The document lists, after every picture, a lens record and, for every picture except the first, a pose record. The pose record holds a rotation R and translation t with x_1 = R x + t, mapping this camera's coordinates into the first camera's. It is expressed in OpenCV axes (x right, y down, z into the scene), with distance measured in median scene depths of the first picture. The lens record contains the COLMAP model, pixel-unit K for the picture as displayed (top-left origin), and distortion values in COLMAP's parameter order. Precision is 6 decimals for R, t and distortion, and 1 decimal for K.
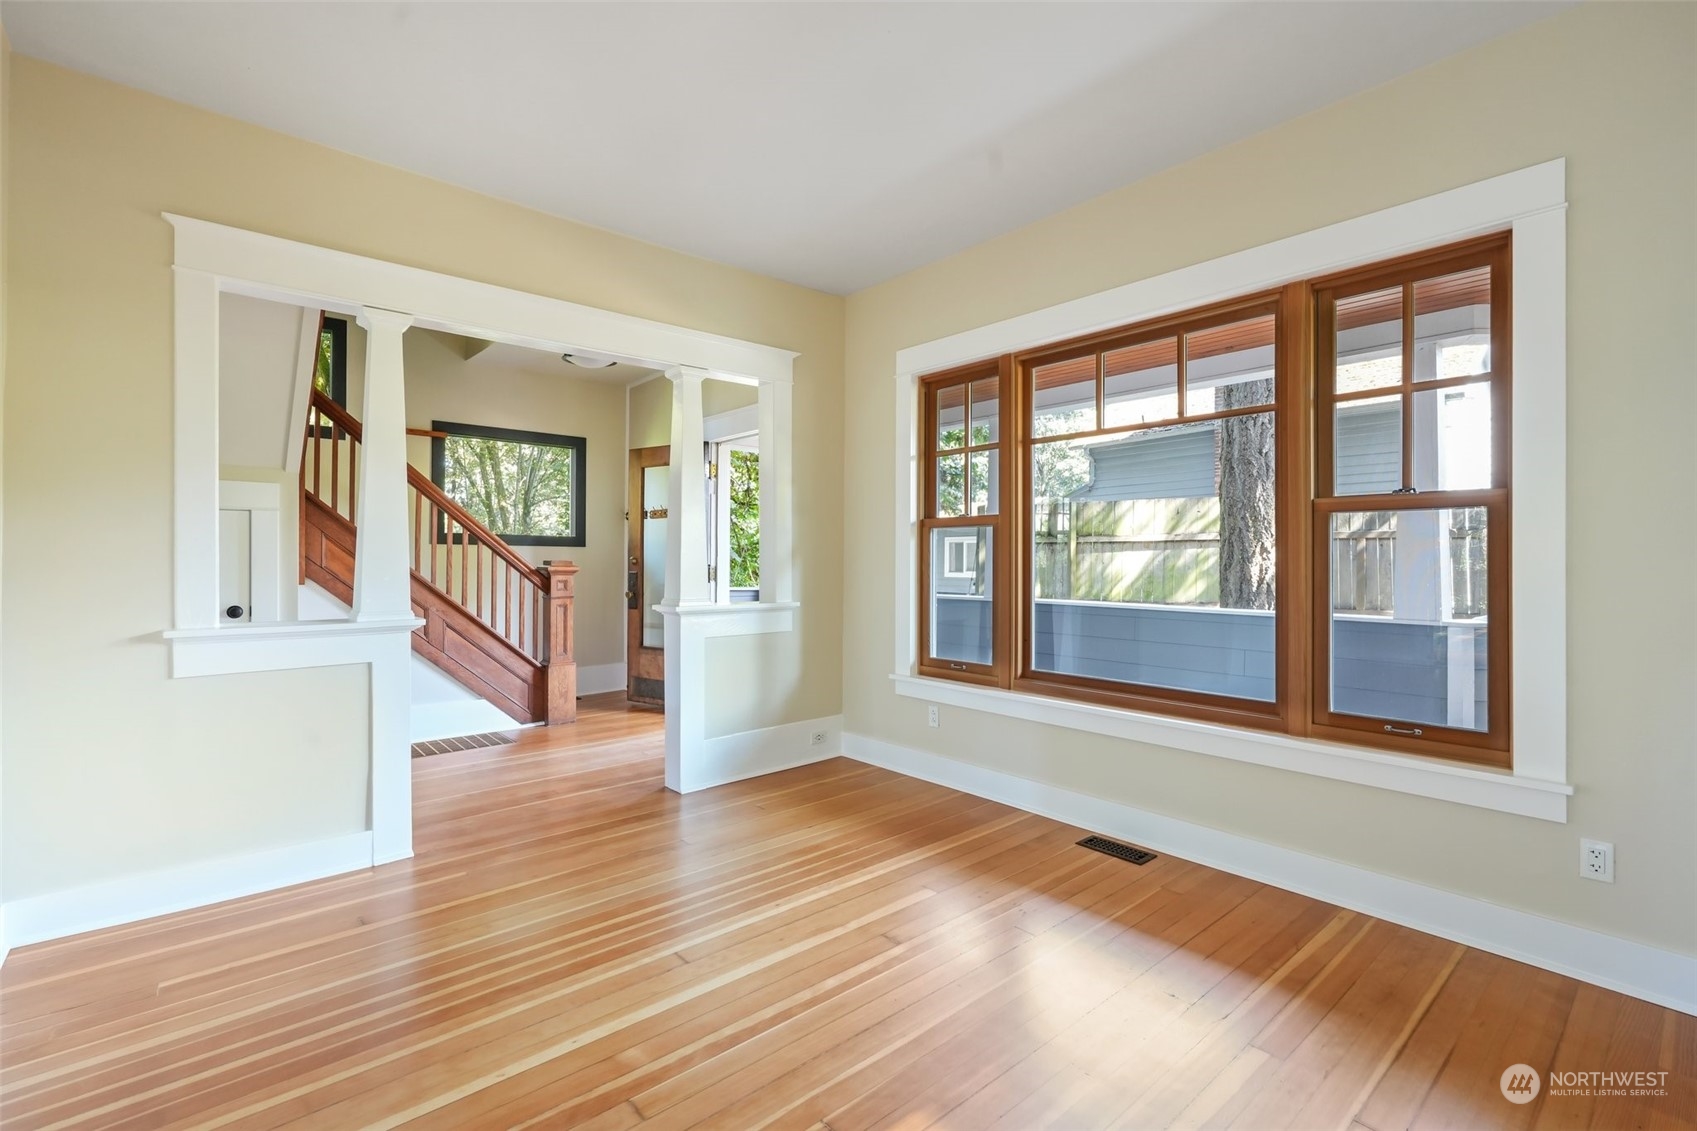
lens RADIAL K [[751.0, 0, 848.5], [0, 751.0, 556.1], [0, 0, 1]] dist [-0.001723, 0.000456]
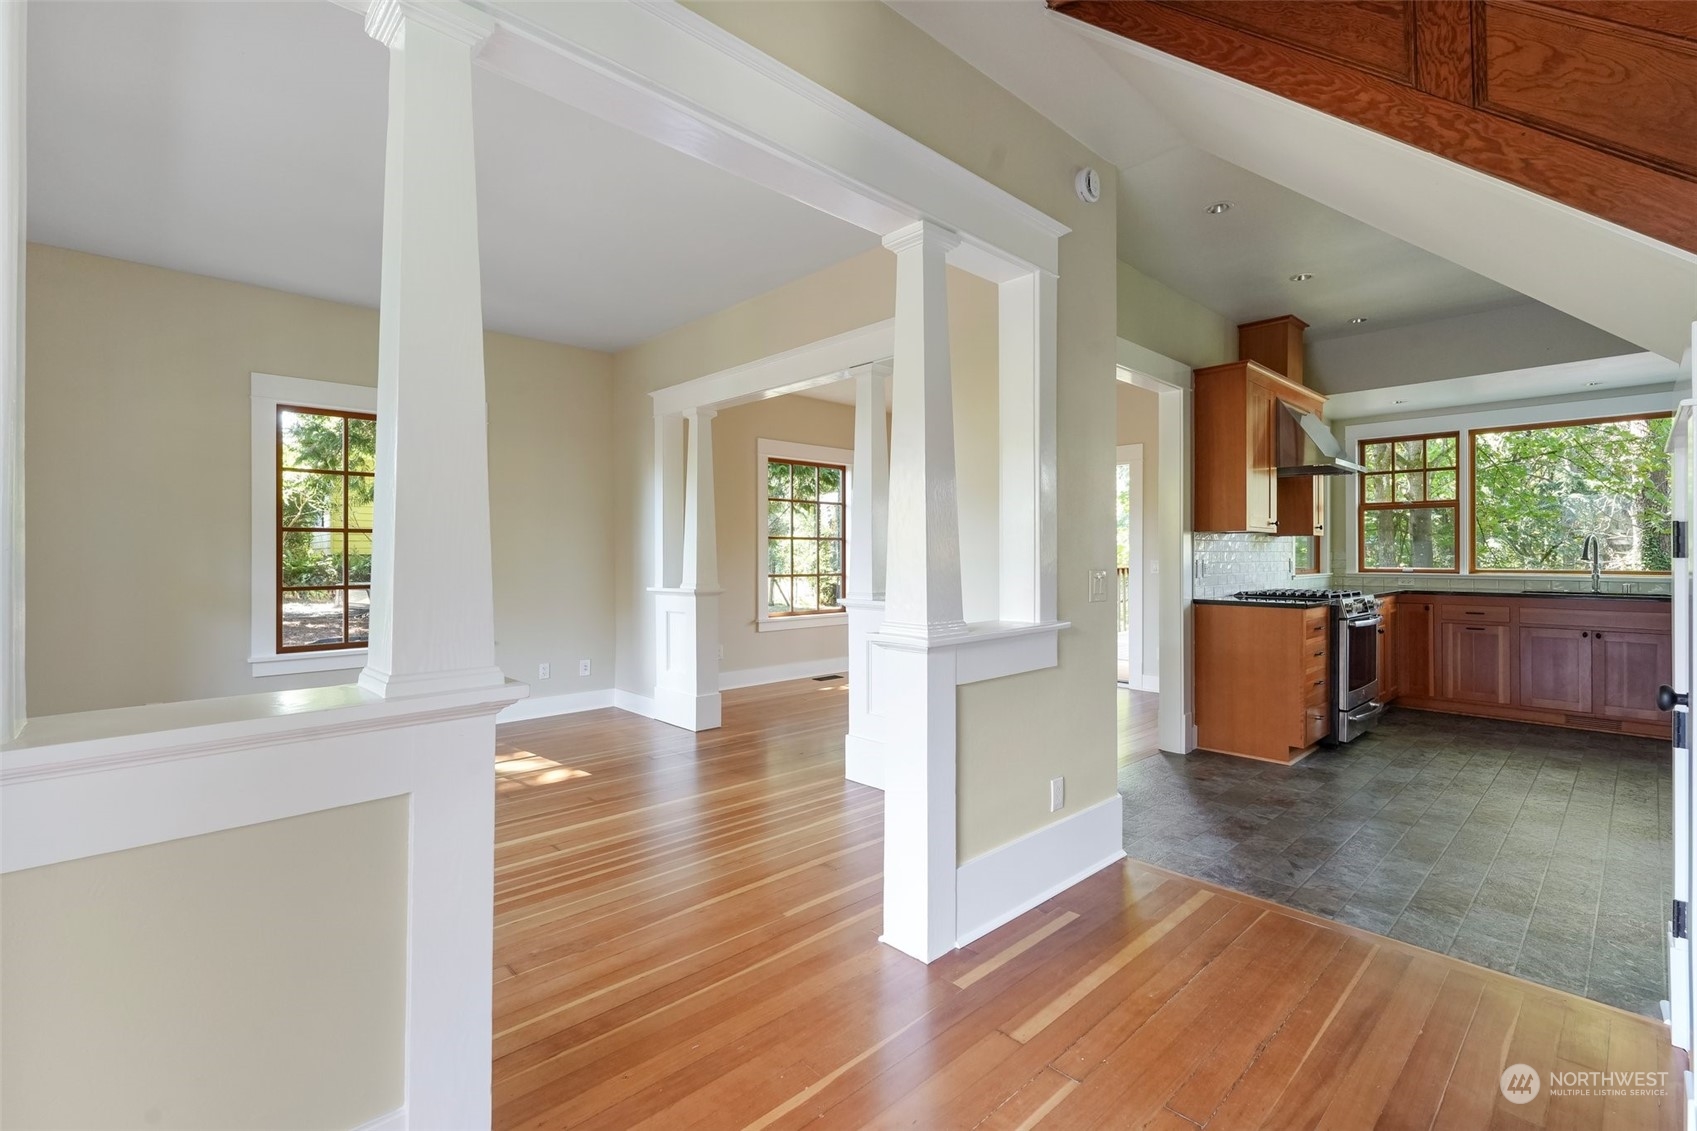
lens RADIAL K [[751.0, 0, 849.3], [0, 751.0, 555.2], [0, 0, 1]] dist [-0.001723, 0.000456]
pose [[-0.999068, -0.001021, -0.043157, -0.657797], [-0.000984, 0.999999, -0.000875, 0.003229], [0.043158, -0.000832, -0.999068, 2.254687]]
